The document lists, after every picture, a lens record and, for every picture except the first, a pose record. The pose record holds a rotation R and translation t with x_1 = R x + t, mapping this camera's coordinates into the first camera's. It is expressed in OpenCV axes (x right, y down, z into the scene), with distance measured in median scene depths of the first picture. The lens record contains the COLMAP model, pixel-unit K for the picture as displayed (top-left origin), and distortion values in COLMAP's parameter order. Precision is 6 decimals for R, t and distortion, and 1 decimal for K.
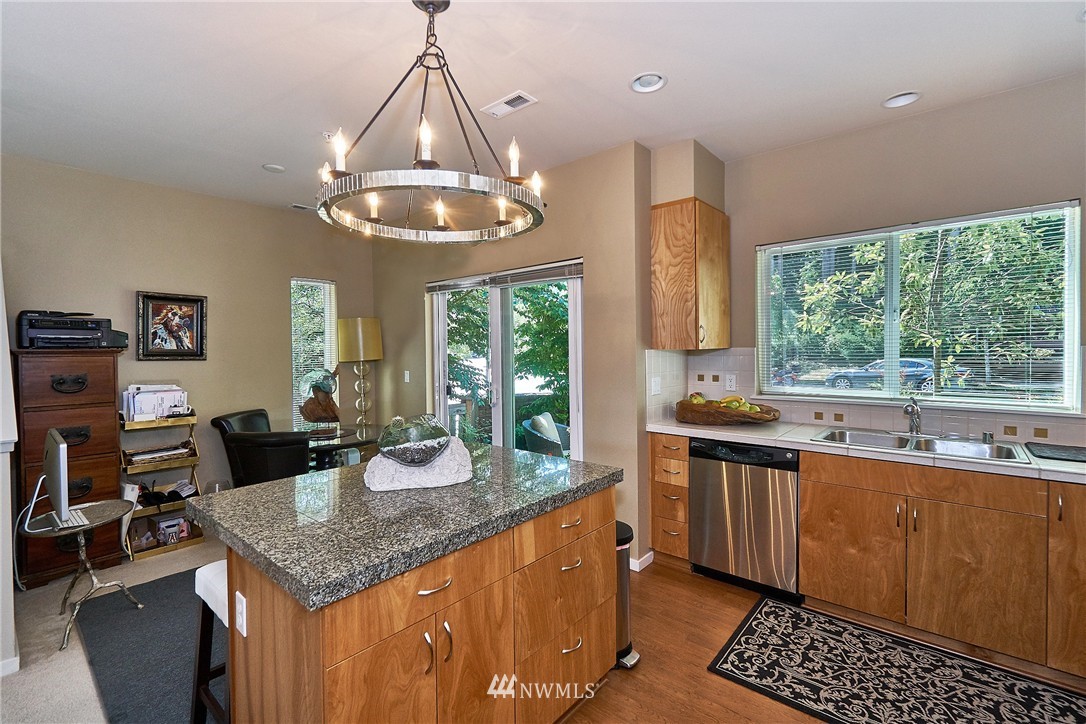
lens RADIAL K [[499.4, 0, 545.4], [0, 499.4, 352.1], [0, 0, 1]] dist [0.011140, -0.000954]
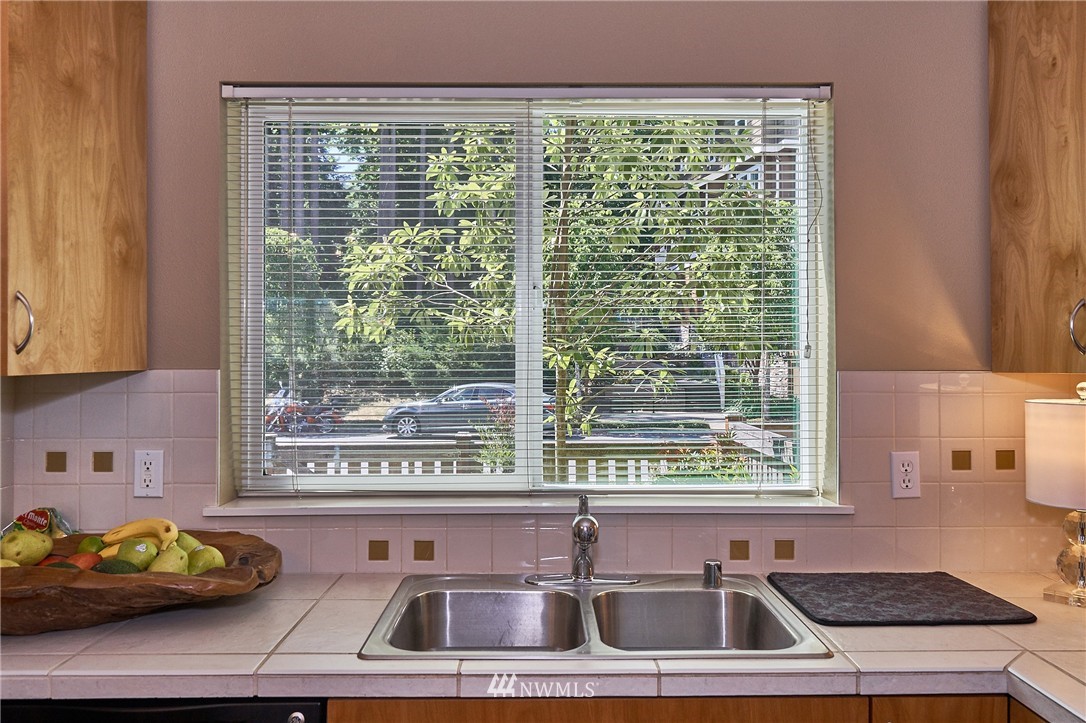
lens RADIAL K [[887.6, 0, 570.8], [0, 887.6, 365.1], [0, 0, 1]] dist [-0.003121, -0.006086]
pose [[0.752061, 0.007916, 0.659046, 0.172679], [-0.002143, 0.999952, -0.009565, -0.006364], [-0.659090, 0.005781, 0.752042, 0.325183]]
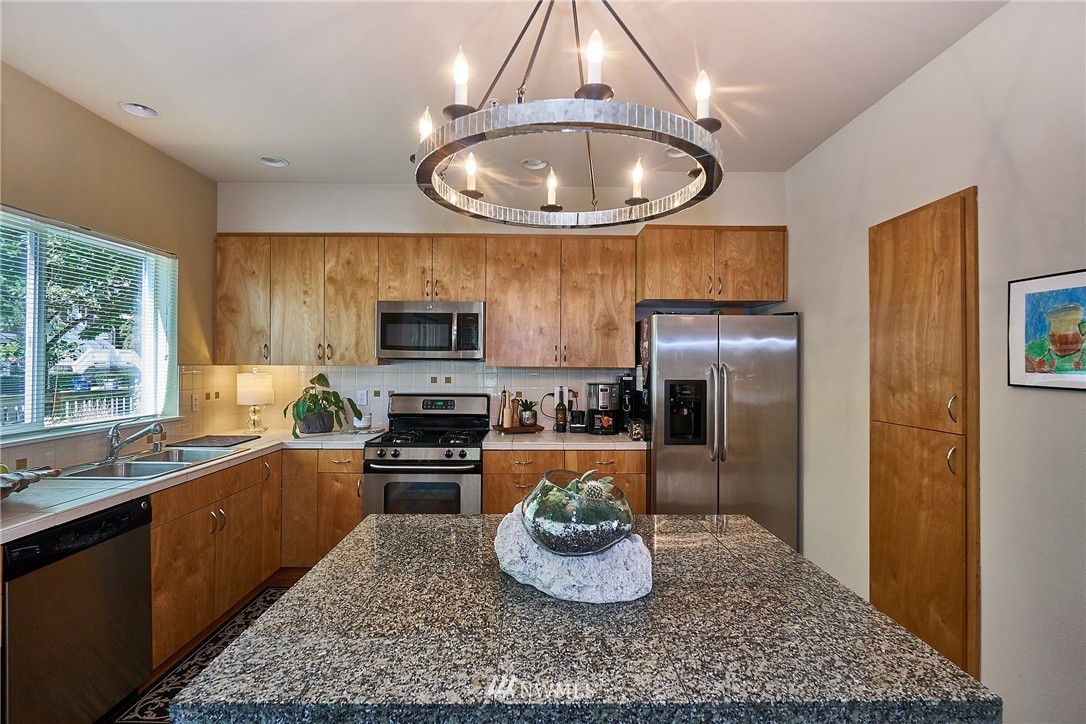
lens RADIAL K [[505.2, 0, 538.0], [0, 505.2, 361.8], [0, 0, 1]] dist [-0.004250, -0.000277]
pose [[-0.661186, 0.008731, 0.750171, -0.365700], [0.010026, 0.999946, -0.002802, -0.005844], [-0.750155, 0.005669, -0.661238, 0.754686]]
